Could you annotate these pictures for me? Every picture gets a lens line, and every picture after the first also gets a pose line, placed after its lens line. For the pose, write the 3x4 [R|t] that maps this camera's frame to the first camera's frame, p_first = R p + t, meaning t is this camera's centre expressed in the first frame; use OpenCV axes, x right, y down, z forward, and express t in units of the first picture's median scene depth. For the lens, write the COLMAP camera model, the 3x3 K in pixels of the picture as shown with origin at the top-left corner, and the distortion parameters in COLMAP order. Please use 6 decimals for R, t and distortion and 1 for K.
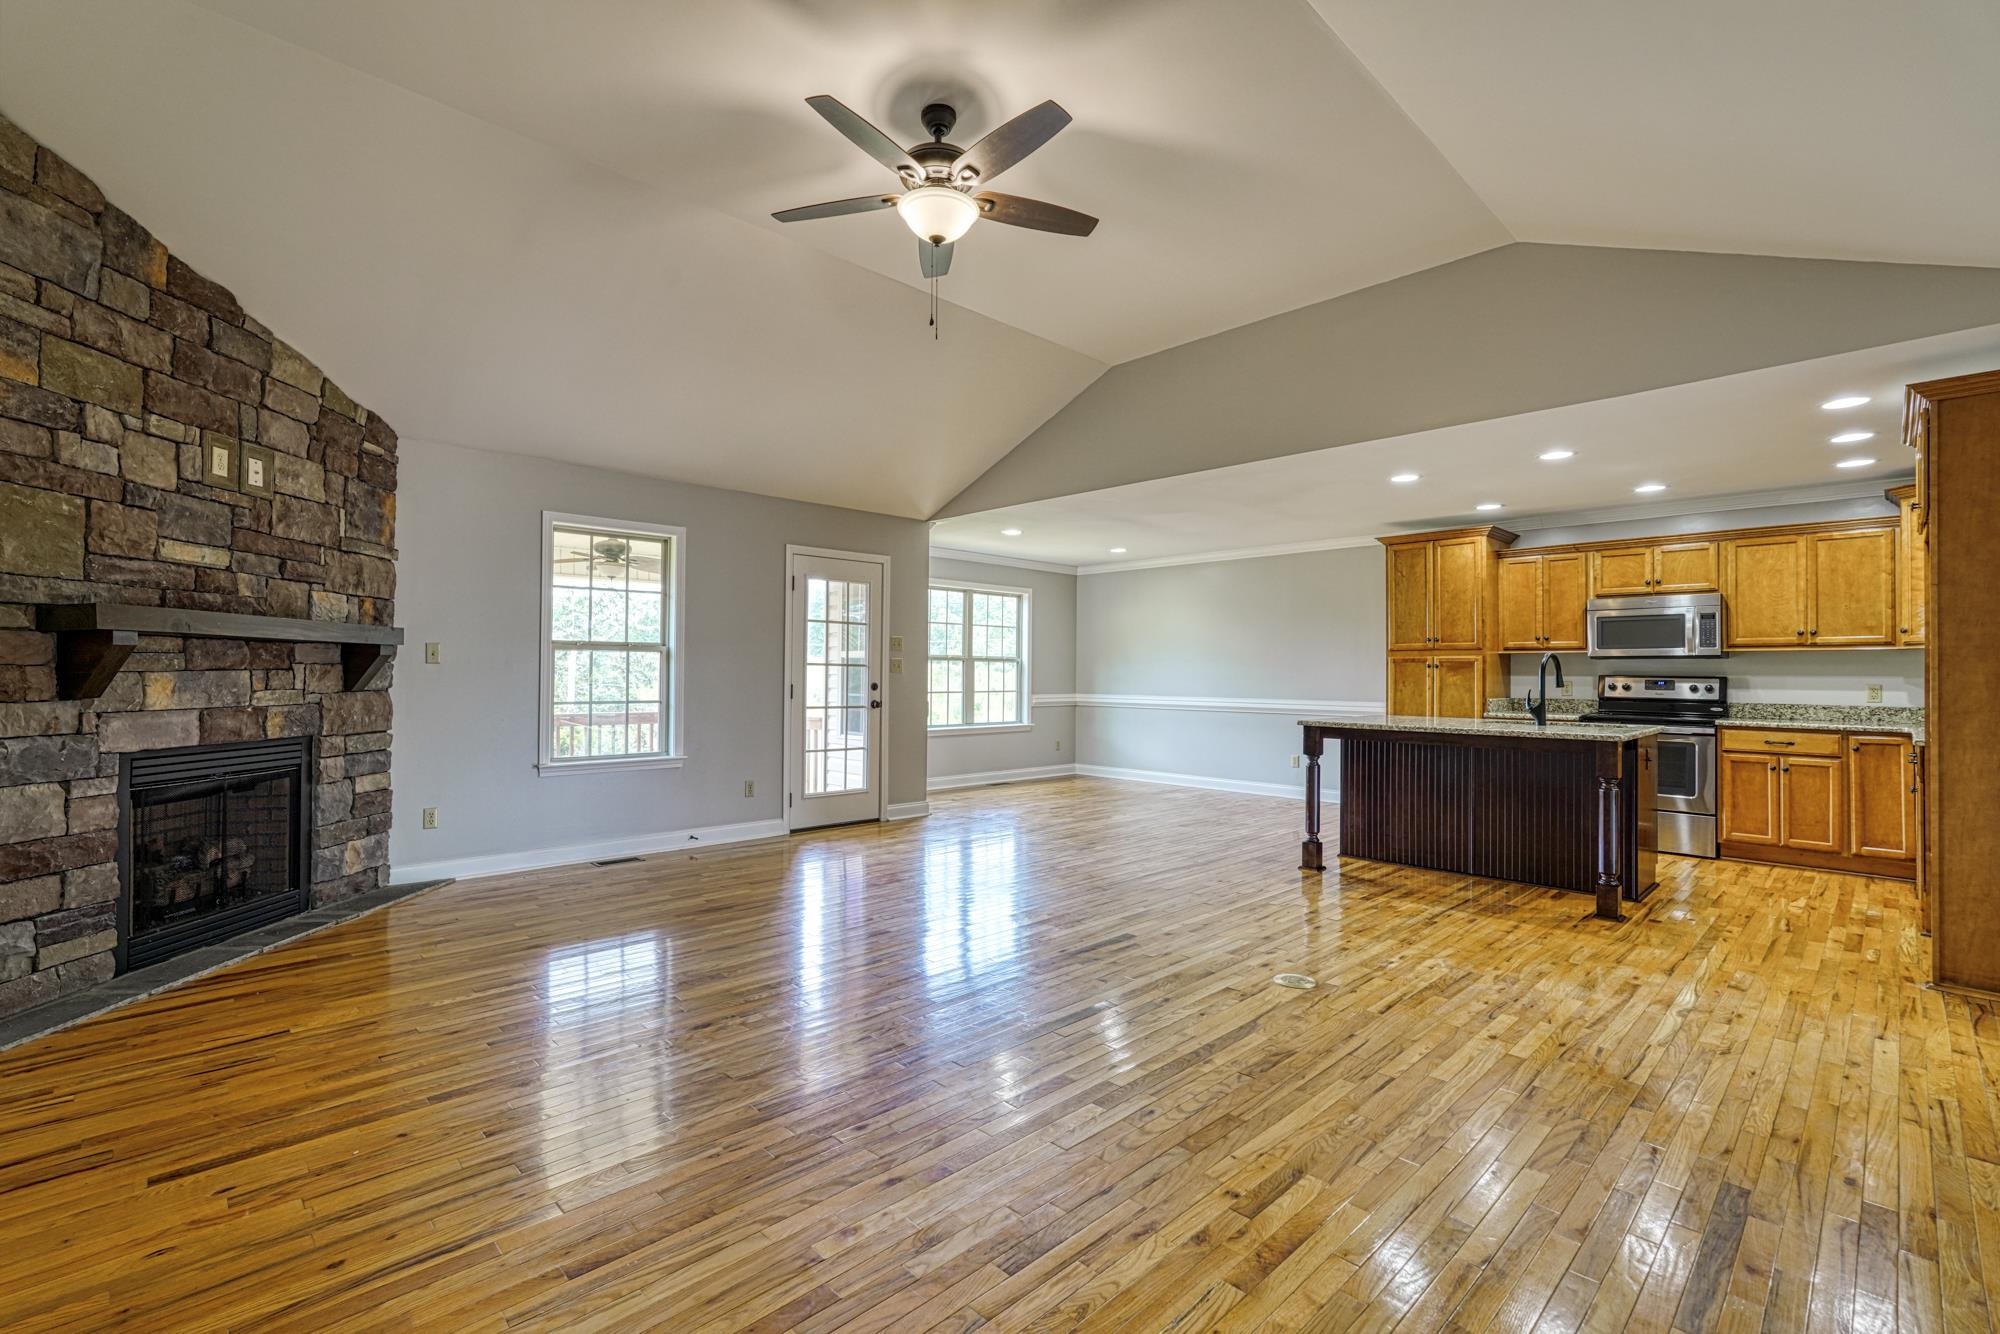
lens RADIAL K [[881.4, 0, 993.8], [0, 881.4, 662.6], [0, 0, 1]] dist [-0.014374, 0.007895]
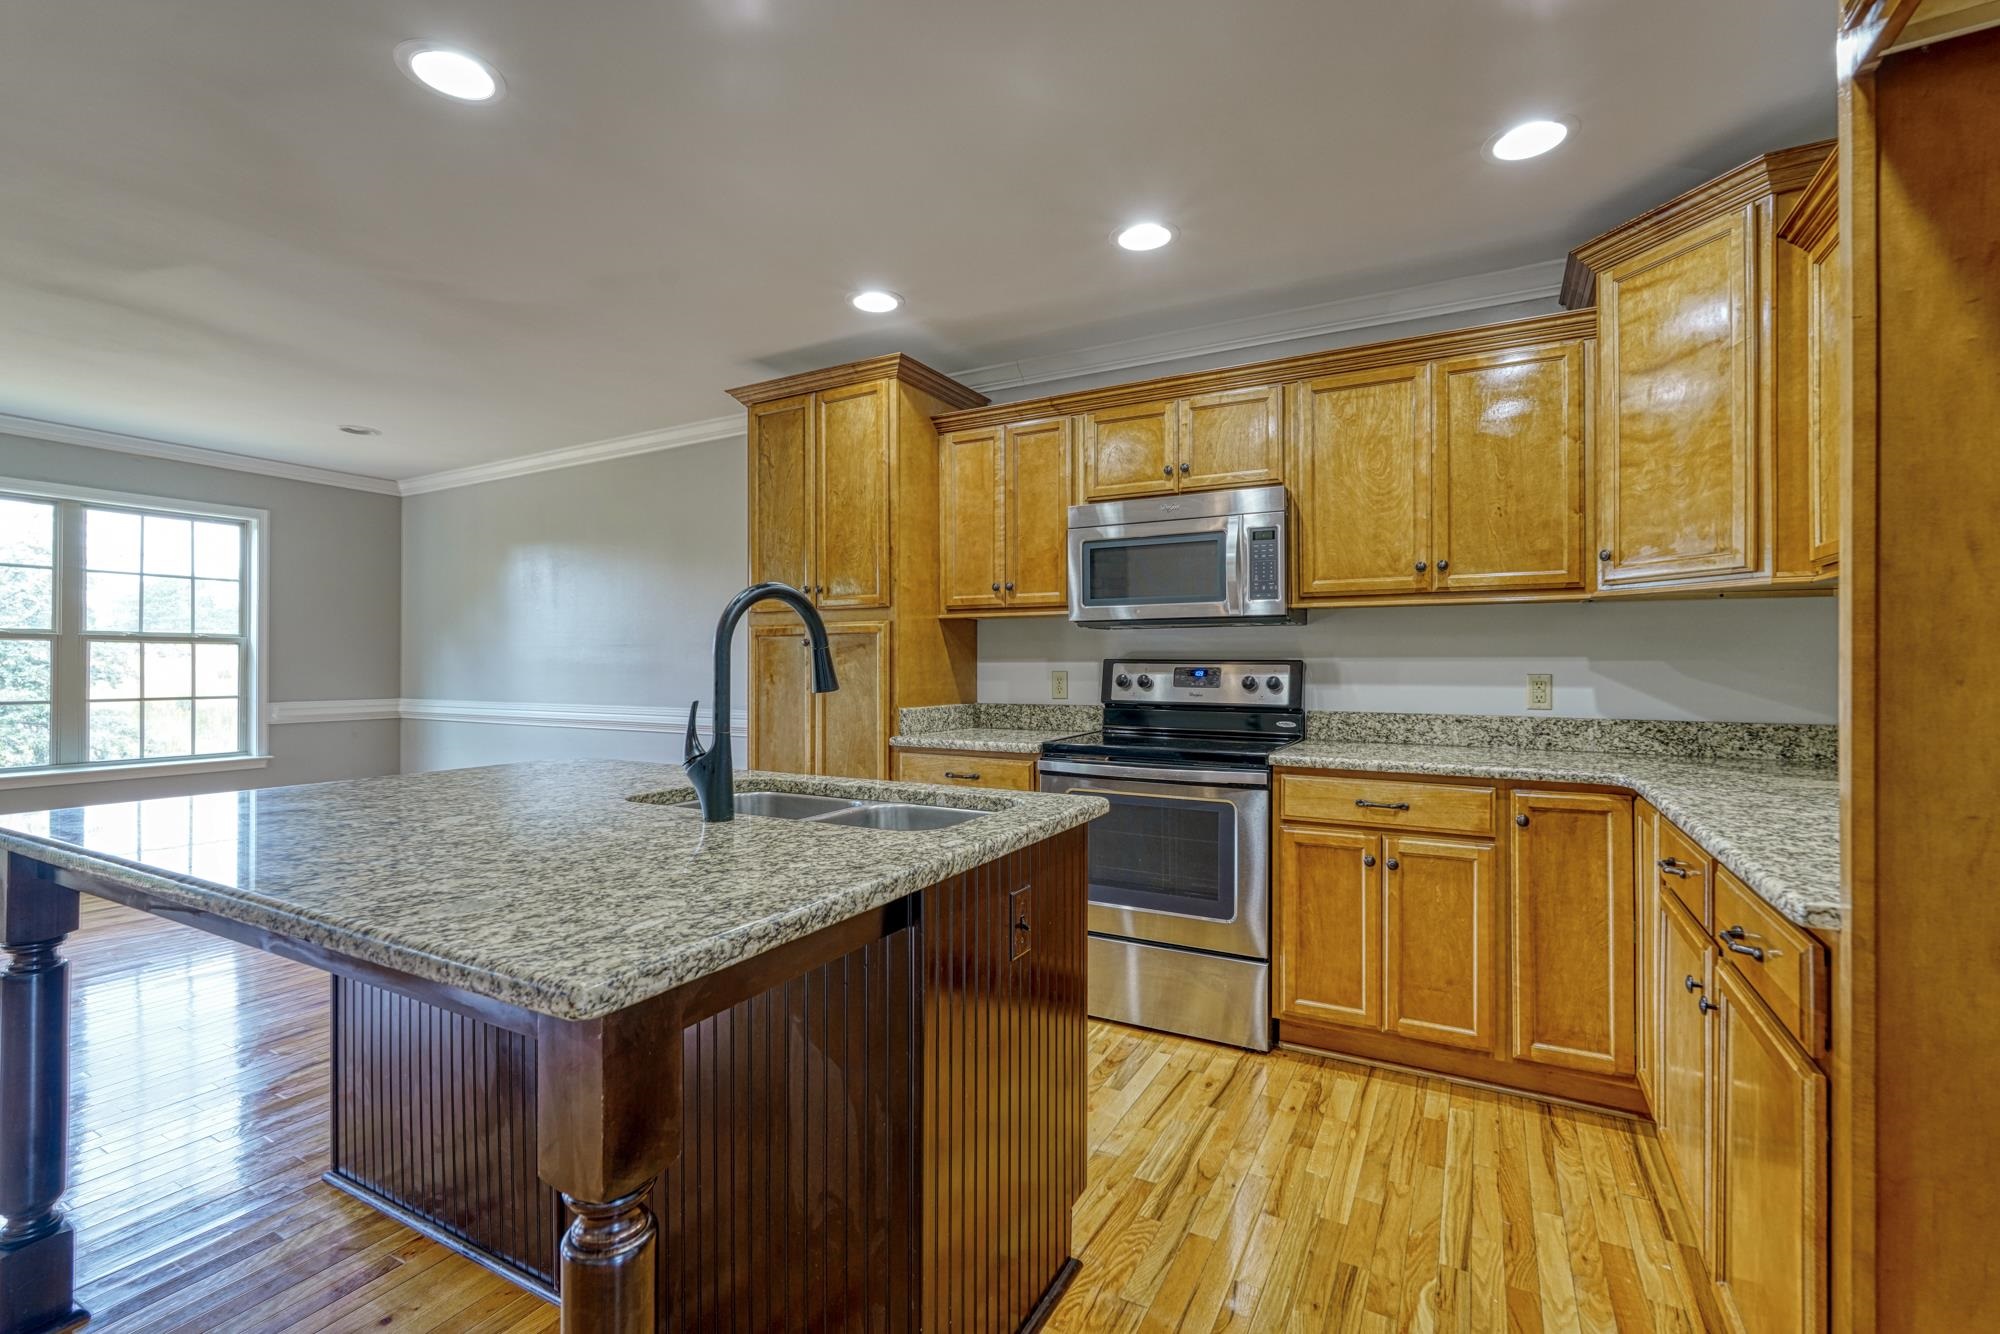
lens RADIAL K [[881.4, 0, 993.8], [0, 881.4, 662.6], [0, 0, 1]] dist [-0.014374, 0.007895]
pose [[0.957504, -0.005445, 0.288370, 0.588393], [0.002741, 0.999948, 0.009779, 0.013628], [-0.288408, -0.008573, 0.957469, 0.638926]]
